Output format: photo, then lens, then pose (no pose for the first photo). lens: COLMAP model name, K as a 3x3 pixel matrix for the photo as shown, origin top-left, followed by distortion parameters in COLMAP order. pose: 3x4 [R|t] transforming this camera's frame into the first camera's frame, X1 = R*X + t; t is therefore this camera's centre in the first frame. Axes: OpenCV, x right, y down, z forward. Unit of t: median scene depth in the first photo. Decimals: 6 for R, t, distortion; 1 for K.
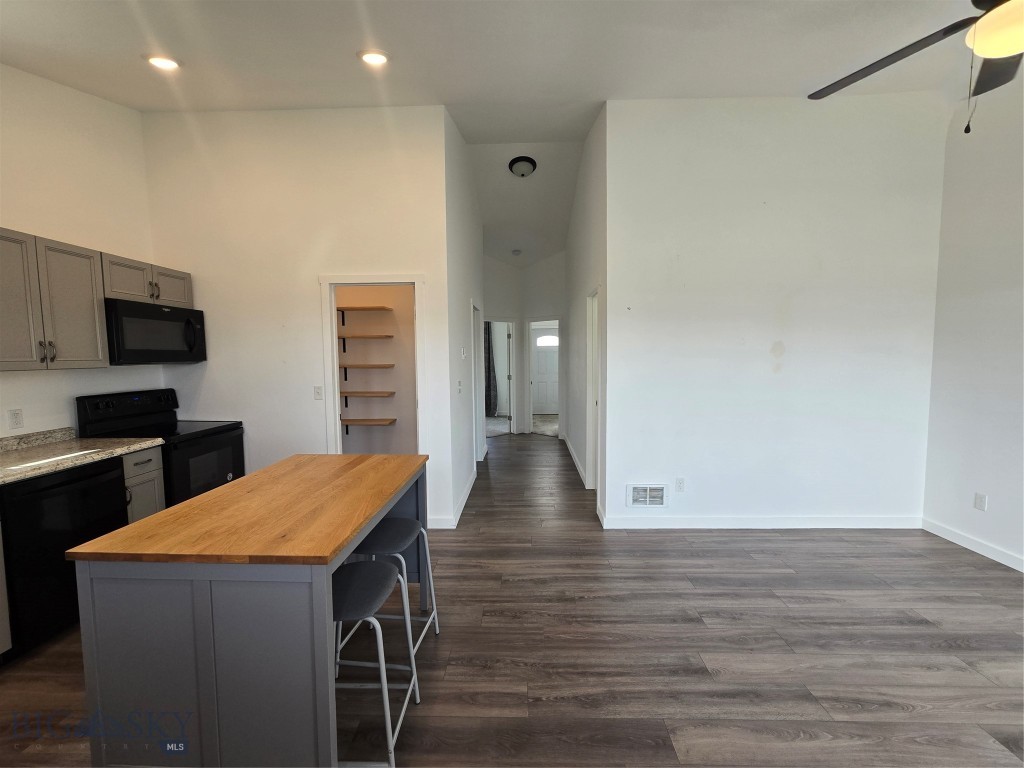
lens RADIAL K [[437.9, 0, 516.2], [0, 437.9, 390.1], [0, 0, 1]] dist [-0.000736, 0.001003]
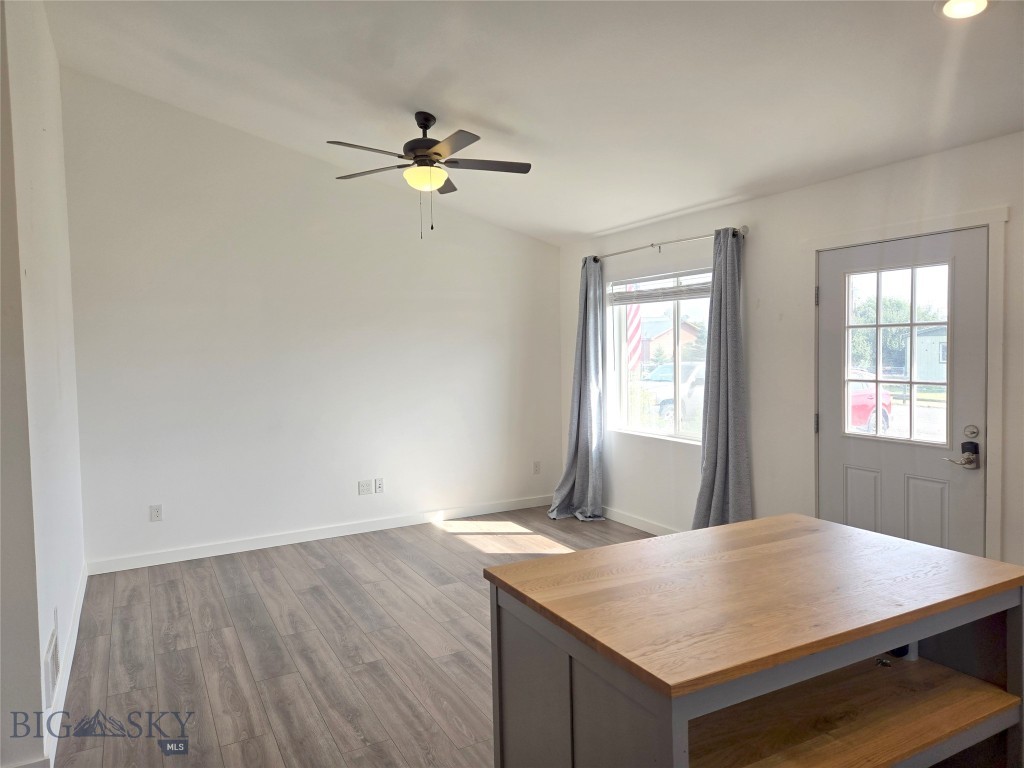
lens RADIAL K [[685.7, 0, 501.2], [0, 685.7, 380.8], [0, 0, 1]] dist [0.076661, -0.061780]
pose [[-0.491307, -0.024952, 0.870629, -0.807973], [0.091817, 0.992536, 0.080259, -0.113990], [-0.866133, 0.119370, -0.485349, 1.221701]]
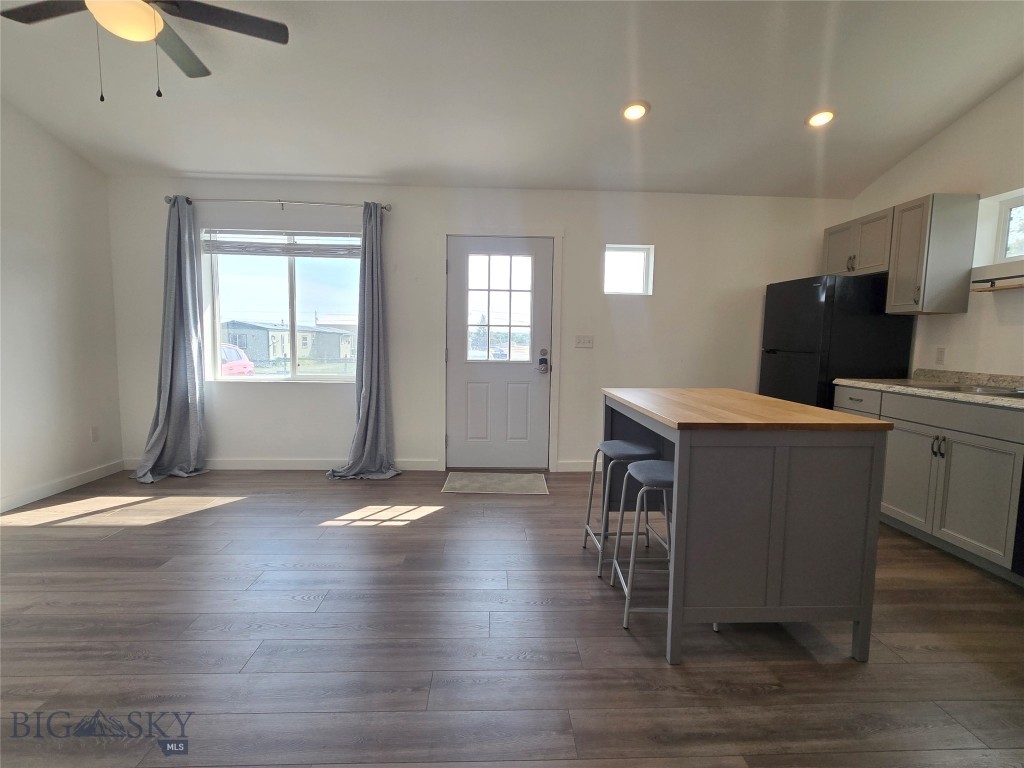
lens RADIAL K [[511.9, 0, 513.3], [0, 511.9, 392.5], [0, 0, 1]] dist [0.000103, 0.003347]
pose [[-0.997882, 0.001183, -0.065039, 0.066180], [-0.010741, 0.983113, 0.182686, -0.020294], [0.064157, 0.182998, -0.981018, 1.530987]]
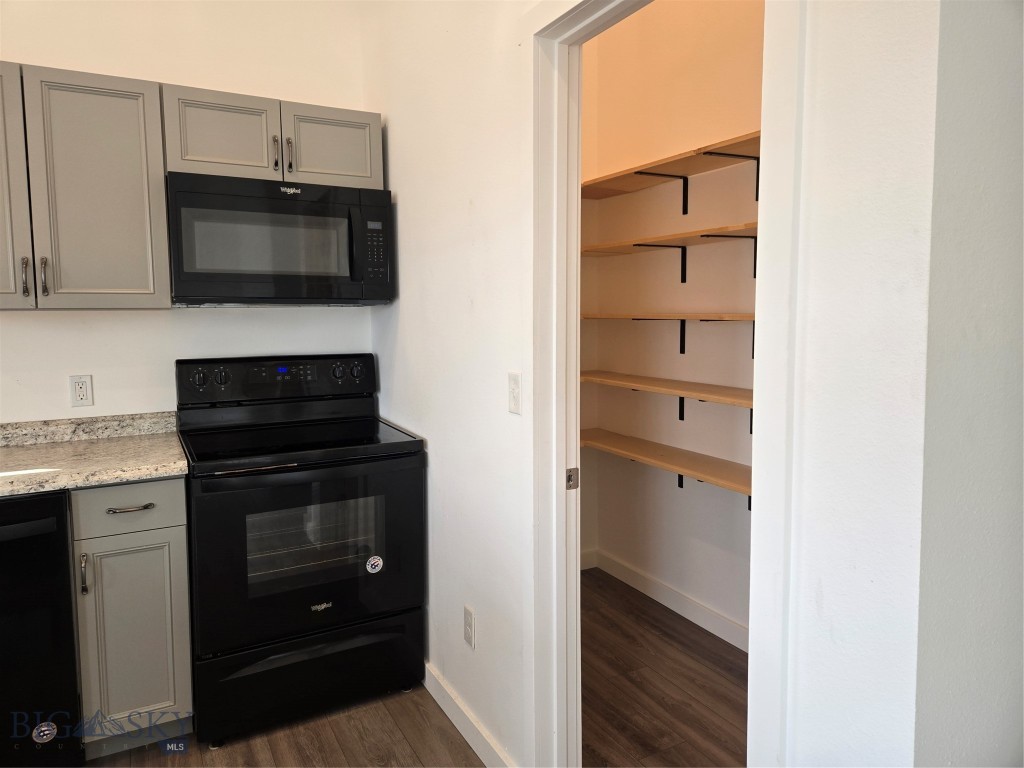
lens RADIAL K [[685.7, 0, 508.8], [0, 685.7, 361.5], [0, 0, 1]] dist [0.076661, -0.061780]
pose [[0.492521, 0.071357, -0.867370, -0.009737], [-0.066644, 0.996799, 0.044163, -0.054377], [0.867745, 0.036054, 0.495700, 0.988934]]
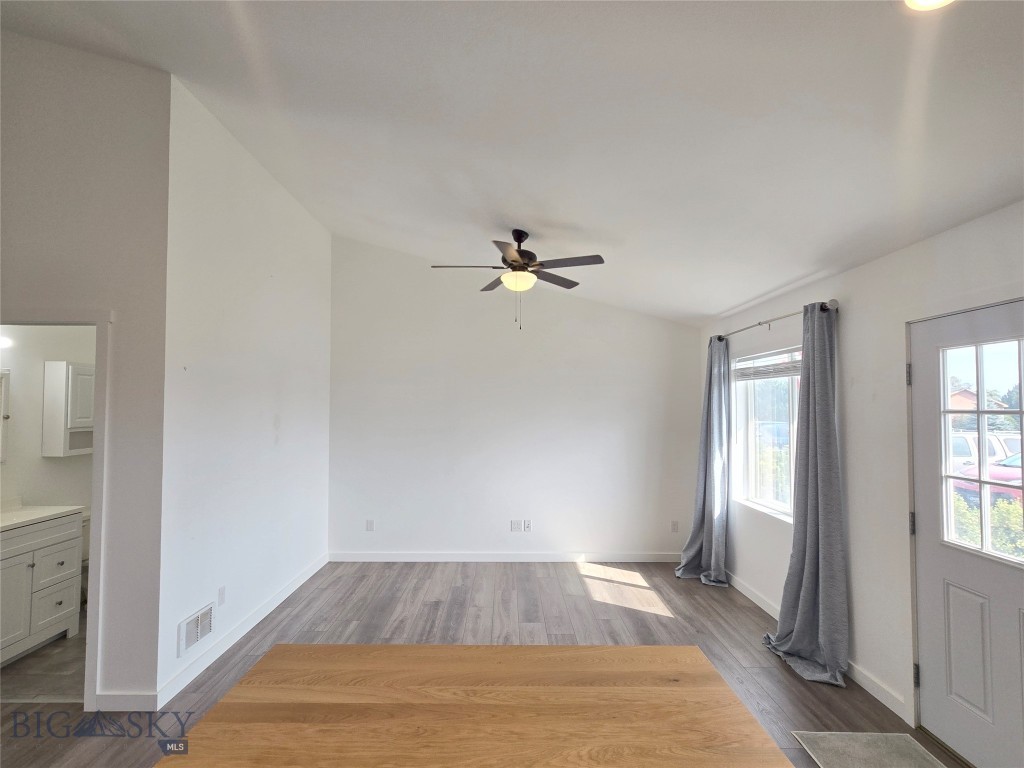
lens RADIAL K [[511.9, 0, 506.8], [0, 511.9, 393.6], [0, 0, 1]] dist [0.000103, 0.003347]
pose [[-0.027174, 0.036990, 0.998946, -0.763941], [0.075222, 0.996557, -0.034855, -0.099754], [-0.996796, 0.074196, -0.029863, 0.658850]]
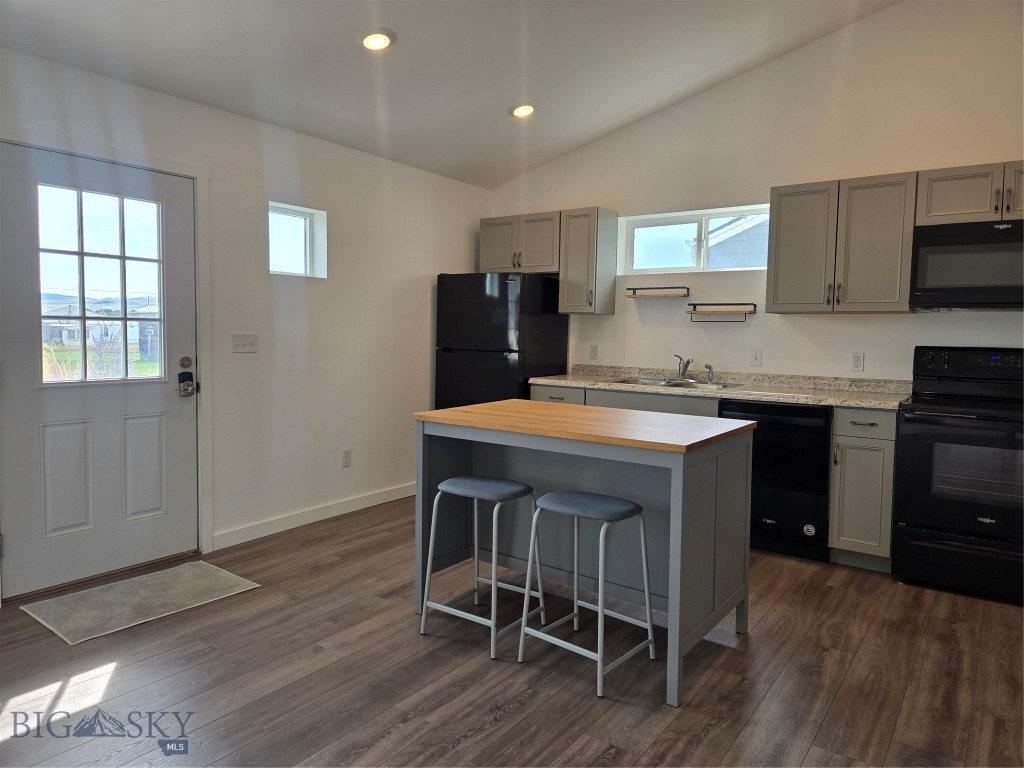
lens RADIAL K [[685.7, 0, 509.2], [0, 685.7, 374.4], [0, 0, 1]] dist [0.076661, -0.061780]
pose [[-0.569614, 0.054735, -0.820088, 0.621515], [-0.075429, 0.990088, 0.118472, -0.034600], [0.818444, 0.129341, -0.559840, 1.195307]]
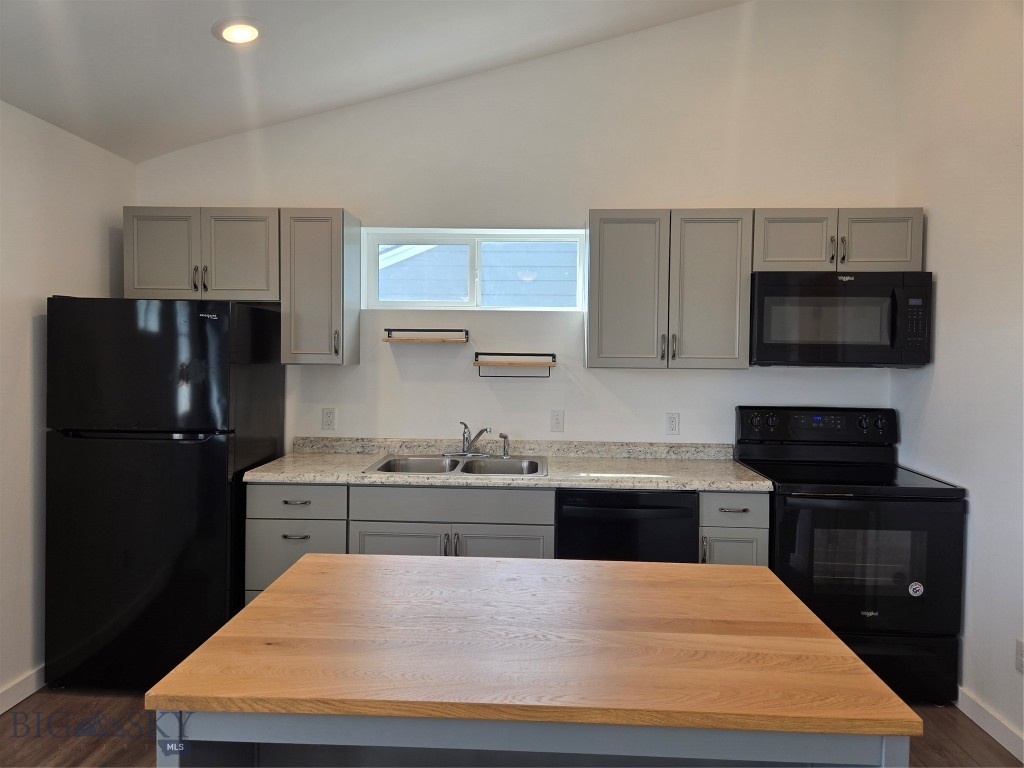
lens RADIAL K [[685.7, 0, 510.2], [0, 685.7, 372.0], [0, 0, 1]] dist [0.076661, -0.061780]
pose [[-0.019642, 0.037732, -0.999095, 0.216971], [-0.089289, 0.995228, 0.039341, -0.059082], [0.995812, 0.089981, -0.016179, 0.663583]]
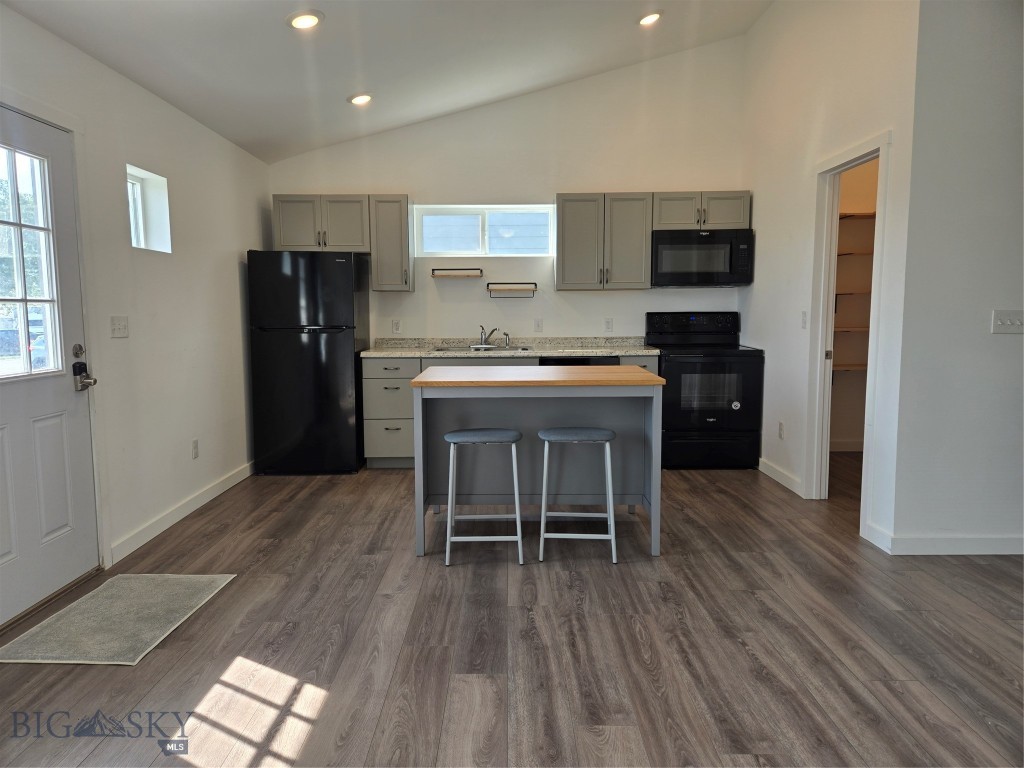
lens RADIAL K [[685.7, 0, 504.6], [0, 685.7, 380.4], [0, 0, 1]] dist [0.076661, -0.061780]
pose [[0.019281, 0.113313, -0.993372, 1.043906], [-0.072381, 0.991108, 0.111650, 0.018318], [0.997191, 0.069749, 0.027311, 0.589762]]
